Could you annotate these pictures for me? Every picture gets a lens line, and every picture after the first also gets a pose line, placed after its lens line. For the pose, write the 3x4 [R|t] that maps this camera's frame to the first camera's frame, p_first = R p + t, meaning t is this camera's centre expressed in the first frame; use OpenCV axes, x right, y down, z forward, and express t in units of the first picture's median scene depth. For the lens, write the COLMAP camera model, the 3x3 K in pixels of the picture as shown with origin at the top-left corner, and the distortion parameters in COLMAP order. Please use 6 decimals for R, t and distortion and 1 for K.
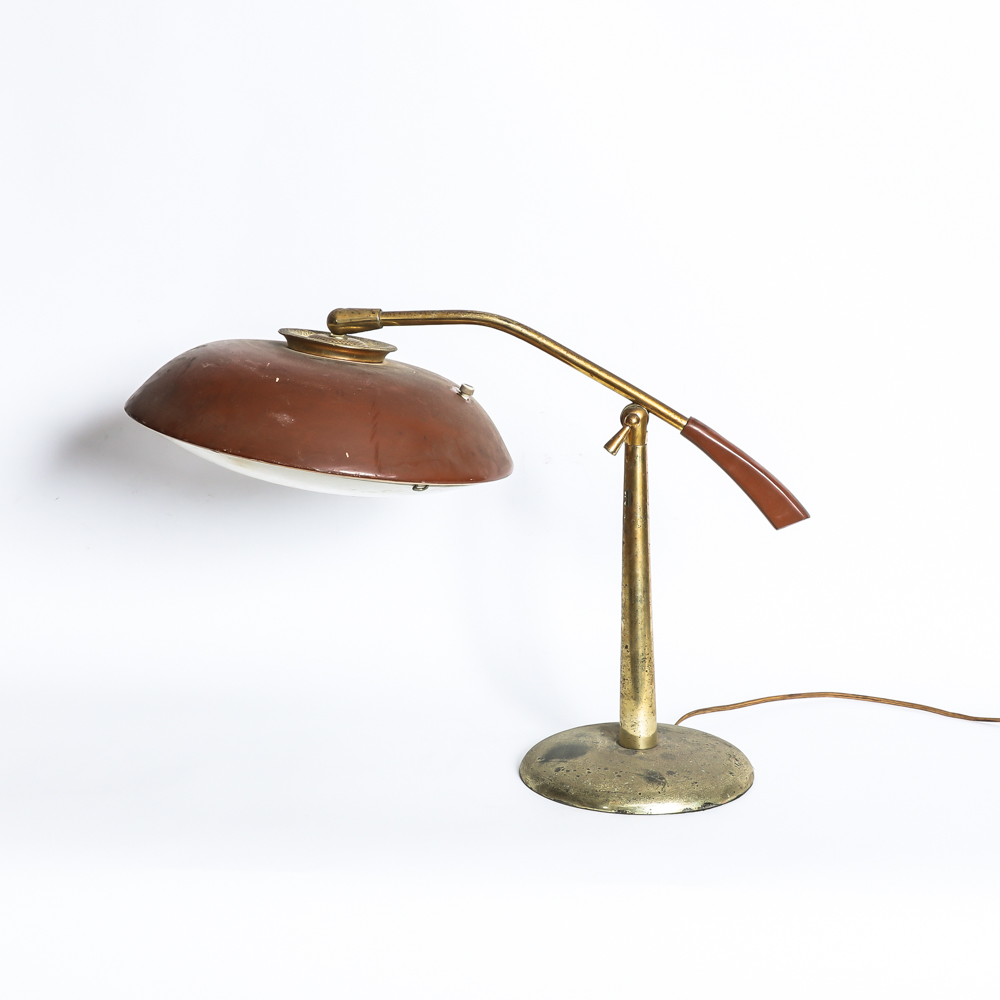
lens RADIAL K [[2227.7, 0, 500.5], [0, 2227.7, 497.9], [0, 0, 1]] dist [-0.232750, 0.000000]
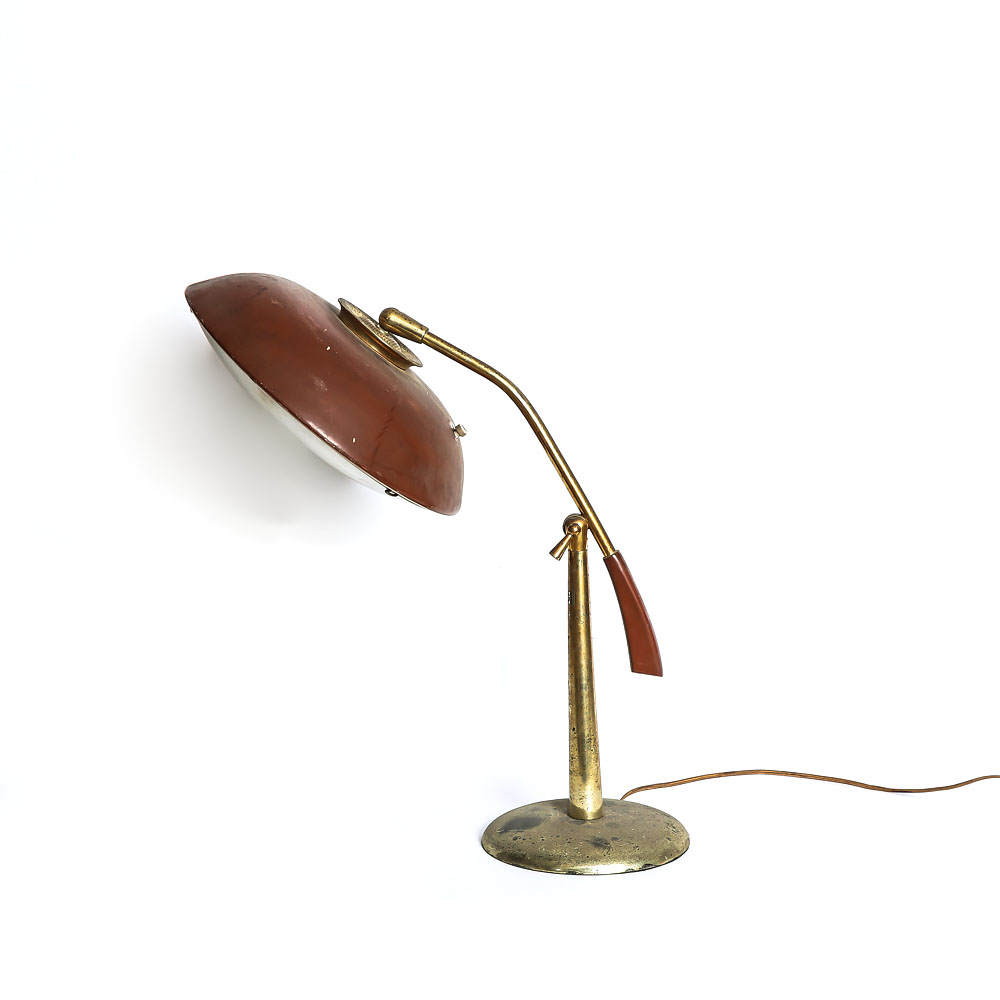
lens RADIAL K [[2745.6, 0, 499.7], [0, 2745.6, 500.9], [0, 0, 1]] dist [-0.234883, 0.000000]
pose [[0.999635, -0.020209, 0.017932, -0.003666], [0.020873, 0.999072, -0.037667, 0.002674], [-0.017154, 0.038028, 0.999129, -0.398462]]
